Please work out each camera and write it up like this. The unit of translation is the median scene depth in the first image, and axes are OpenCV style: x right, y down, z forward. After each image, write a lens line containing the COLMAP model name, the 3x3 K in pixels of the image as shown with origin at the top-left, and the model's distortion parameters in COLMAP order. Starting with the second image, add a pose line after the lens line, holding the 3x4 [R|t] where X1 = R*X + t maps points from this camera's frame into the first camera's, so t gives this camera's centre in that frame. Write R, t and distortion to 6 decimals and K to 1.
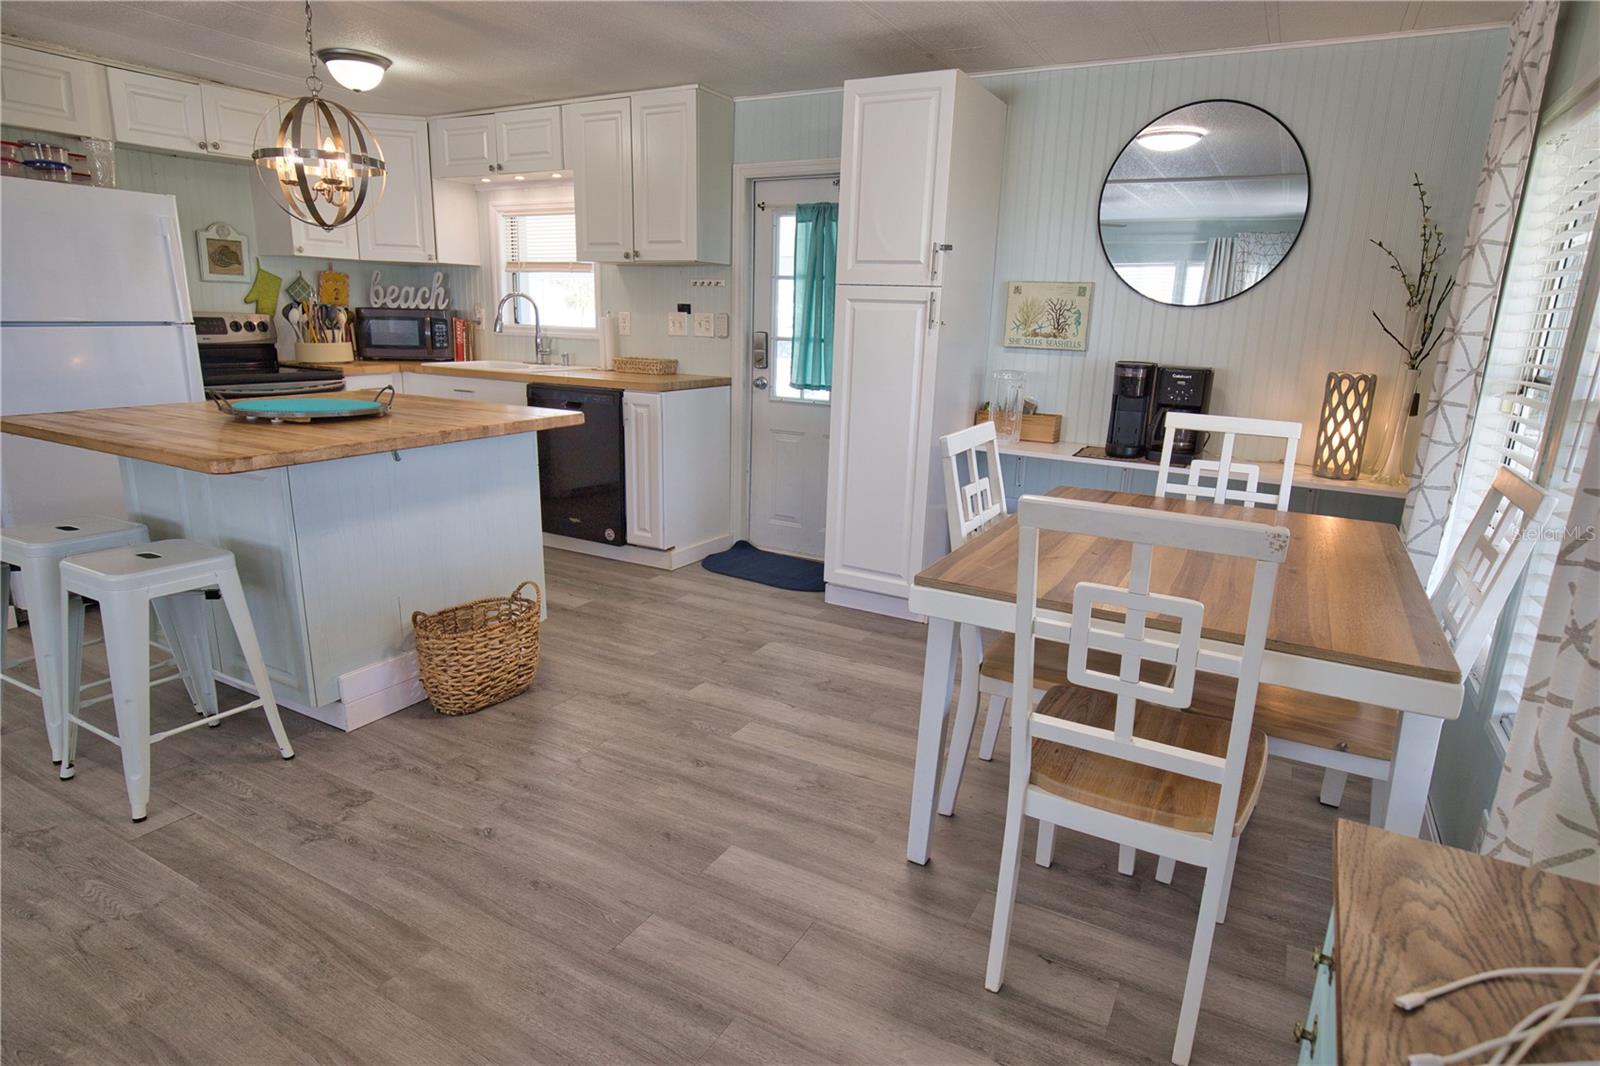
lens RADIAL K [[878.5, 0, 805.9], [0, 878.5, 542.5], [0, 0, 1]] dist [-0.019048, 0.004678]
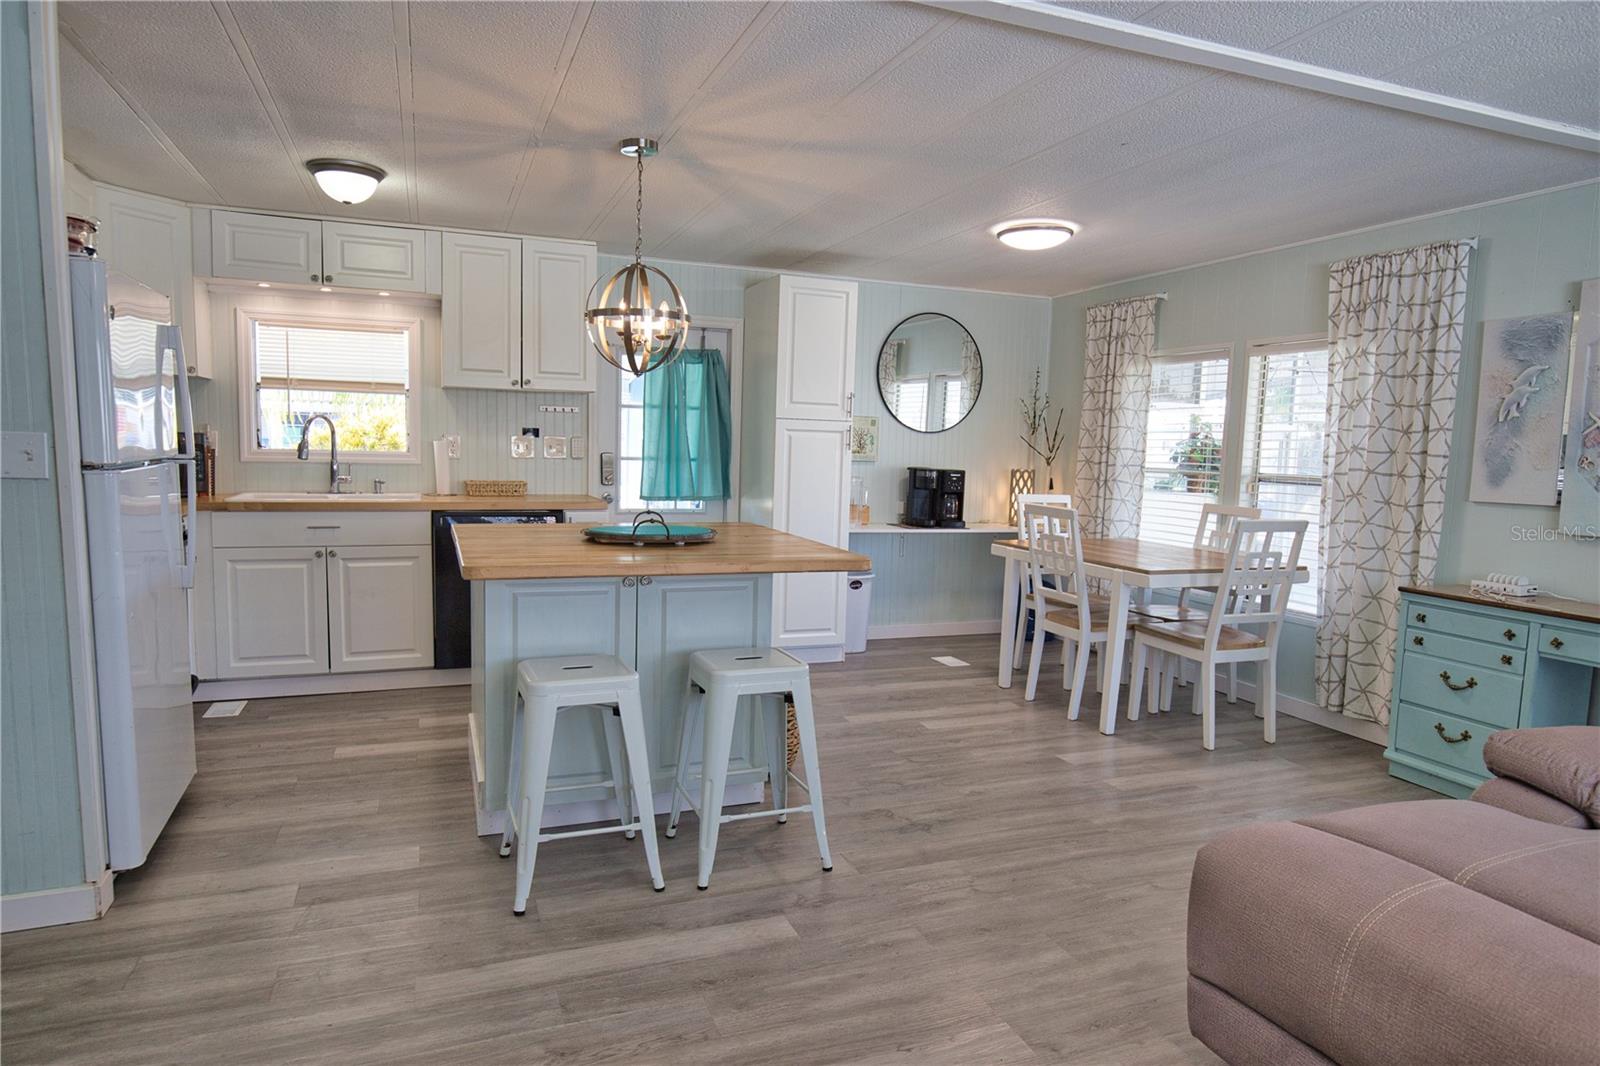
lens RADIAL K [[952.0, 0, 806.7], [0, 952.0, 543.6], [0, 0, 1]] dist [-0.009250, 0.002217]
pose [[0.638623, -0.094249, 0.763726, -0.902048], [0.186009, 0.981947, -0.034361, -0.041804], [-0.746700, 0.164004, 0.644625, 0.055172]]
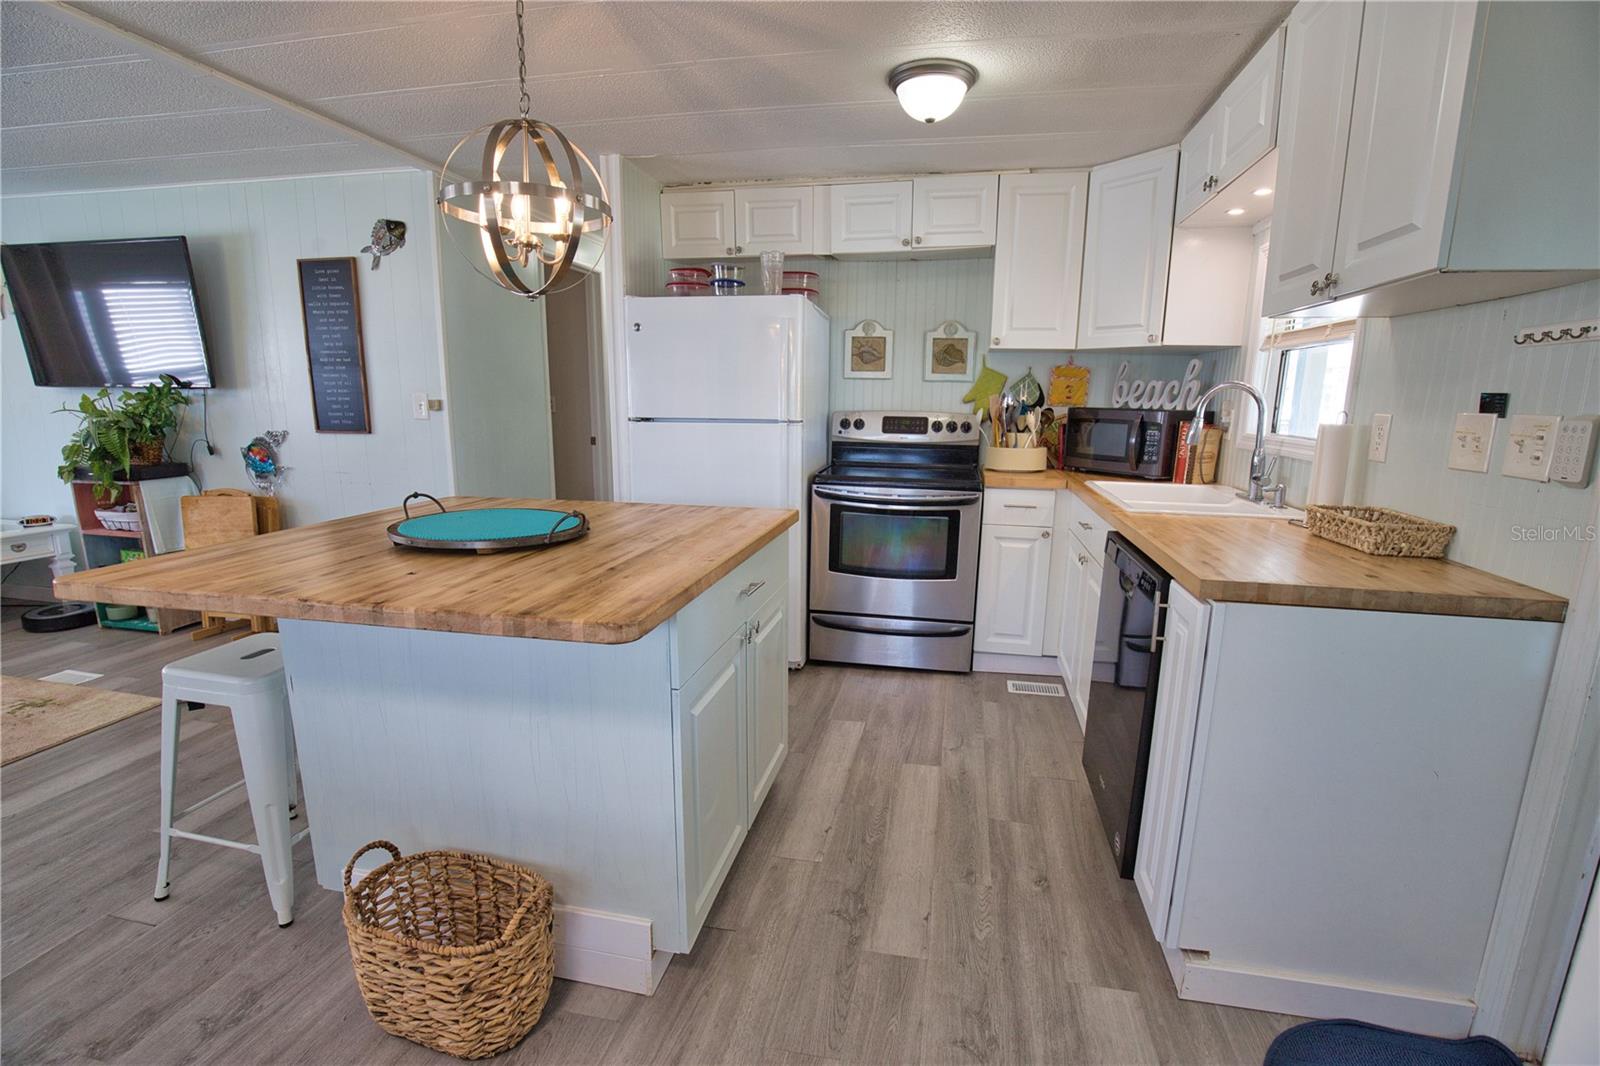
lens RADIAL K [[727.0, 0, 813.0], [0, 727.0, 545.4], [0, 0, 1]] dist [-0.034343, 0.003711]
pose [[0.300506, 0.167406, -0.938974, 0.088015], [-0.244163, 0.965174, 0.093936, -0.179737], [0.921998, 0.201034, 0.330915, 0.700539]]
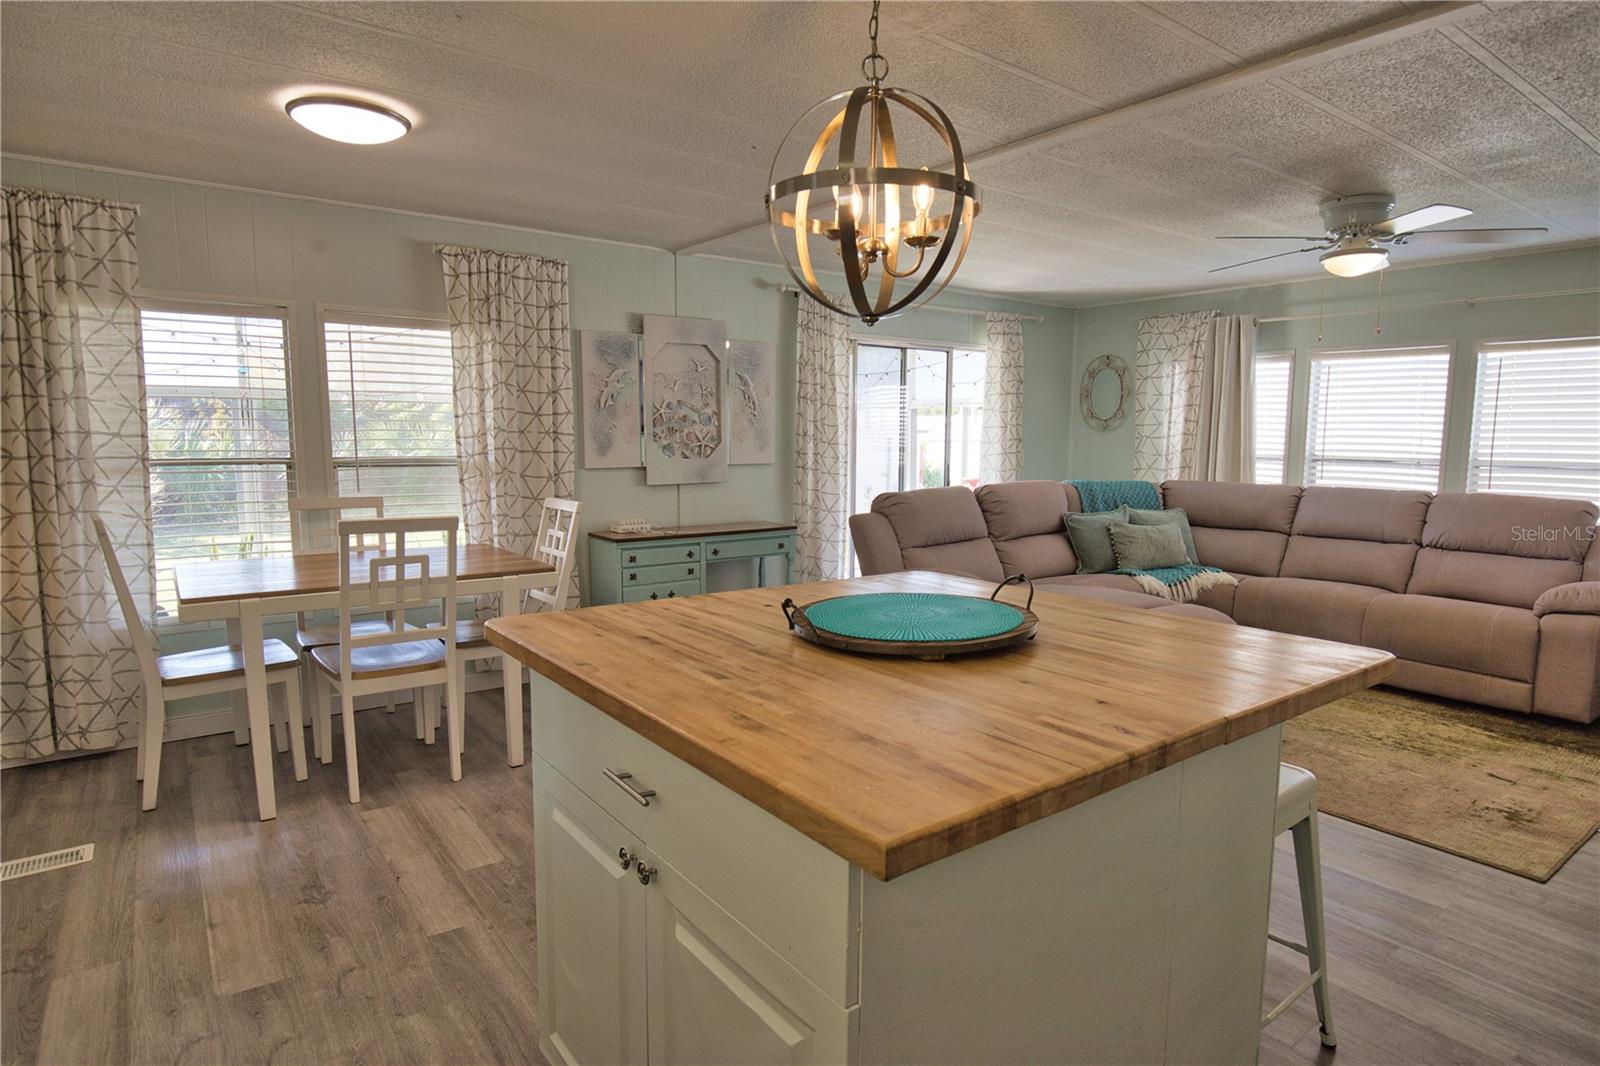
lens RADIAL K [[878.5, 0, 808.4], [0, 878.5, 535.0], [0, 0, 1]] dist [-0.019048, 0.004678]
pose [[-0.912142, -0.083733, 0.401231, -0.493376], [0.068213, 0.934248, 0.350041, -0.284258], [-0.404159, 0.346656, -0.846454, 1.013456]]
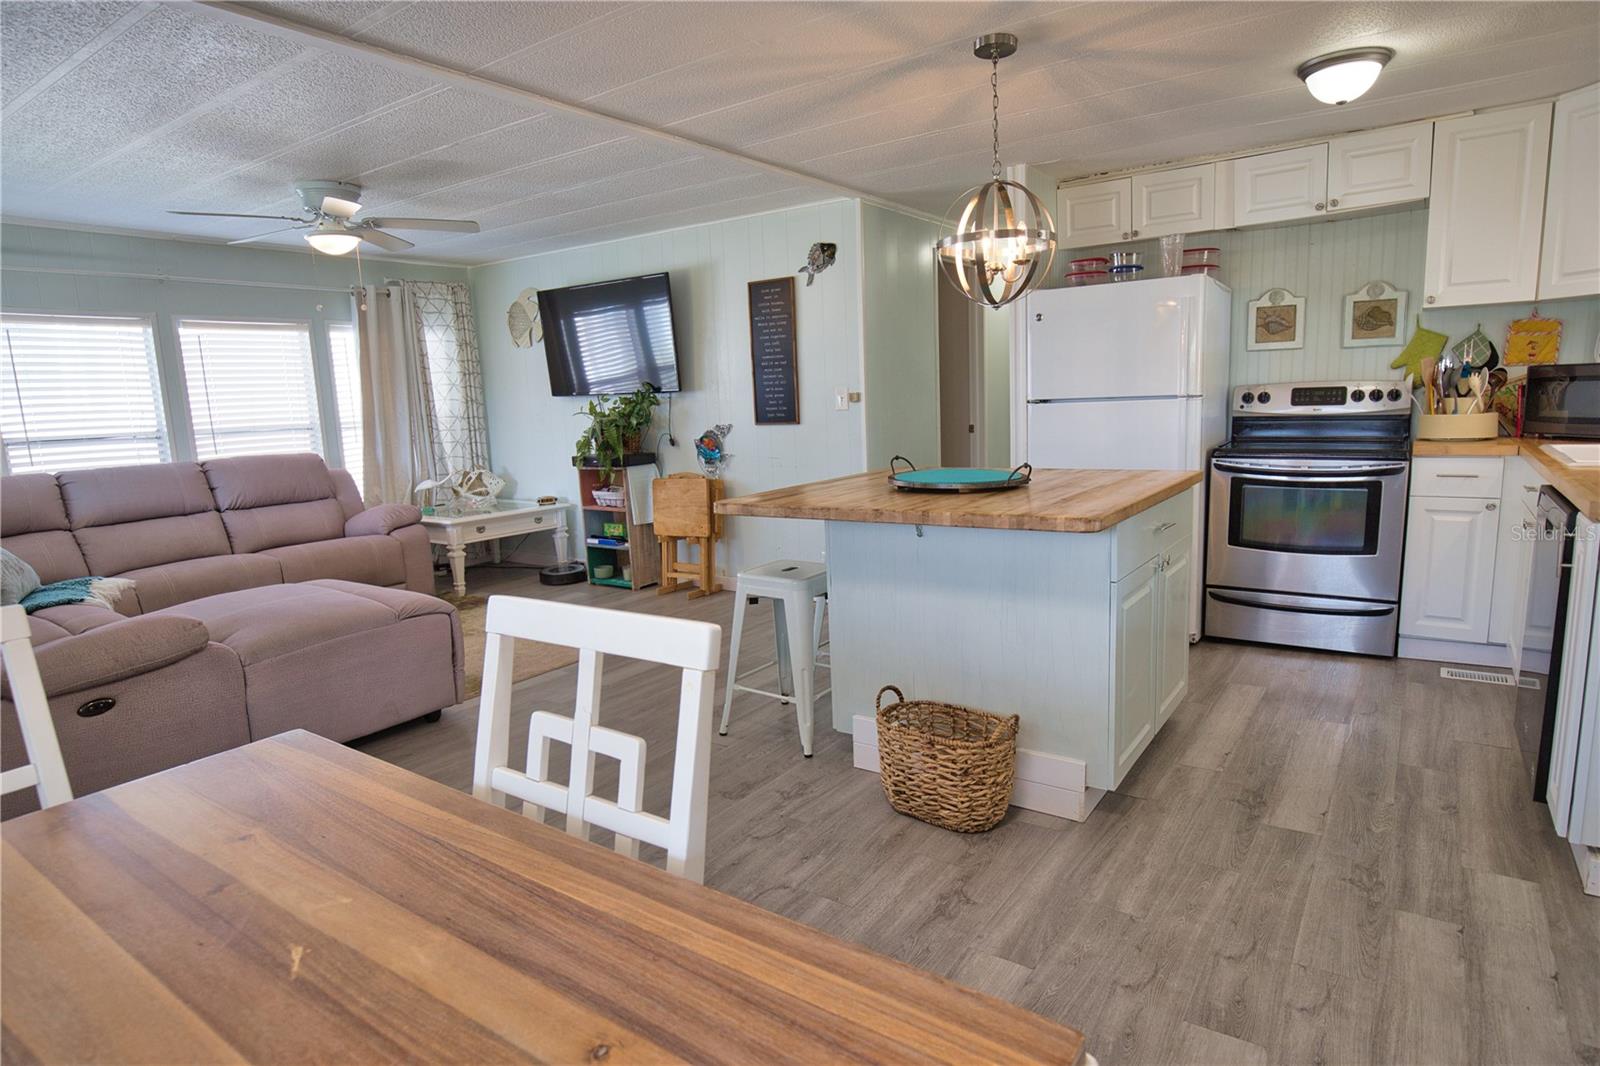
lens RADIAL K [[878.5, 0, 806.2], [0, 878.5, 537.2], [0, 0, 1]] dist [-0.019048, 0.004678]
pose [[-0.109546, 0.136794, -0.984524, 0.338418], [-0.212979, 0.964250, 0.157675, -0.142499], [0.970896, 0.226956, -0.076496, 0.610481]]
